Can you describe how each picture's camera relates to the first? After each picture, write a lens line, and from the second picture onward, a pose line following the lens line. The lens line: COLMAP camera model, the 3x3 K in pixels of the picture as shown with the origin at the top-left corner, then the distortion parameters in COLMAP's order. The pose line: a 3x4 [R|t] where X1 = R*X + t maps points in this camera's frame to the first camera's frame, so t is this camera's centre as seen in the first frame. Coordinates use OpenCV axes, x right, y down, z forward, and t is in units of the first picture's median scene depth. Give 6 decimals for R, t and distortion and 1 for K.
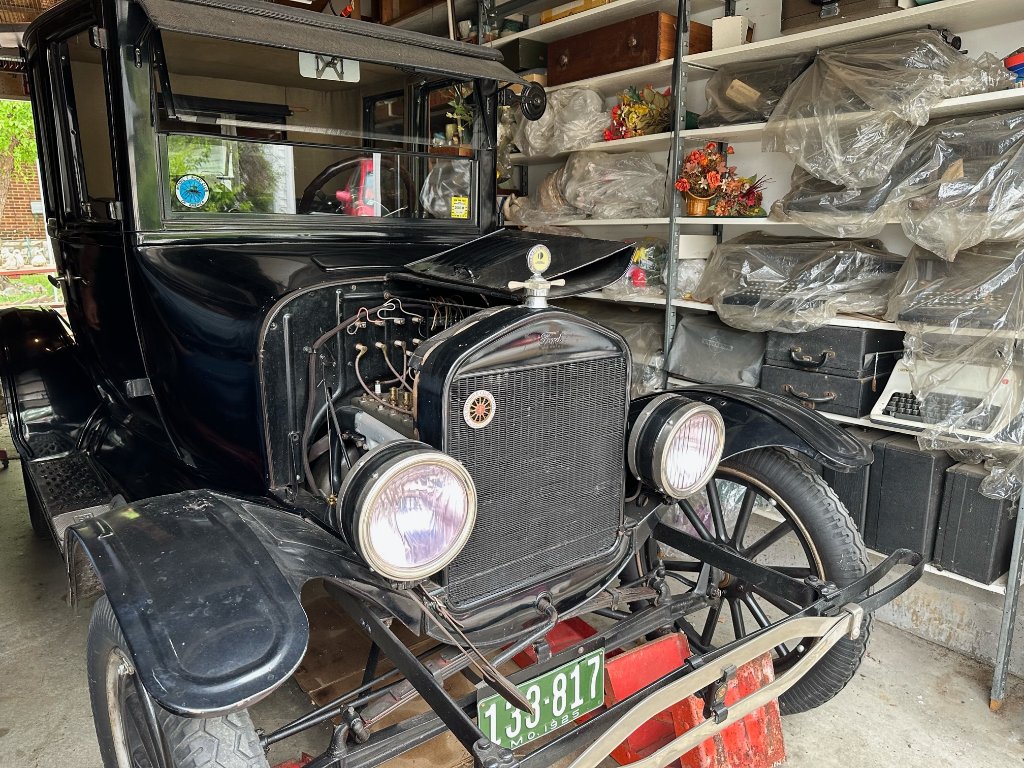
lens RADIAL K [[746.7, 0, 510.0], [0, 746.7, 374.1], [0, 0, 1]] dist [0.037389, -0.037098]
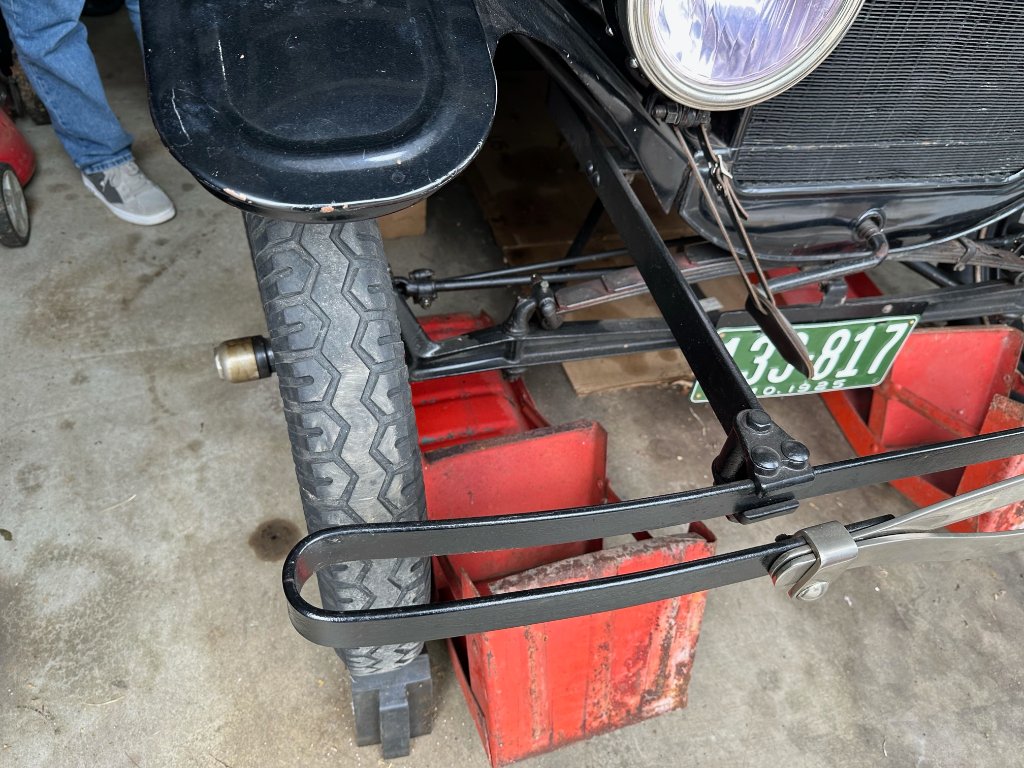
lens RADIAL K [[746.7, 0, 514.4], [0, 746.7, 379.0], [0, 0, 1]] dist [0.037389, -0.037098]
pose [[0.925541, 0.330557, -0.184681, -0.076662], [-0.191522, 0.829429, 0.524754, 0.153916], [0.326641, -0.450311, 0.830979, 0.358996]]
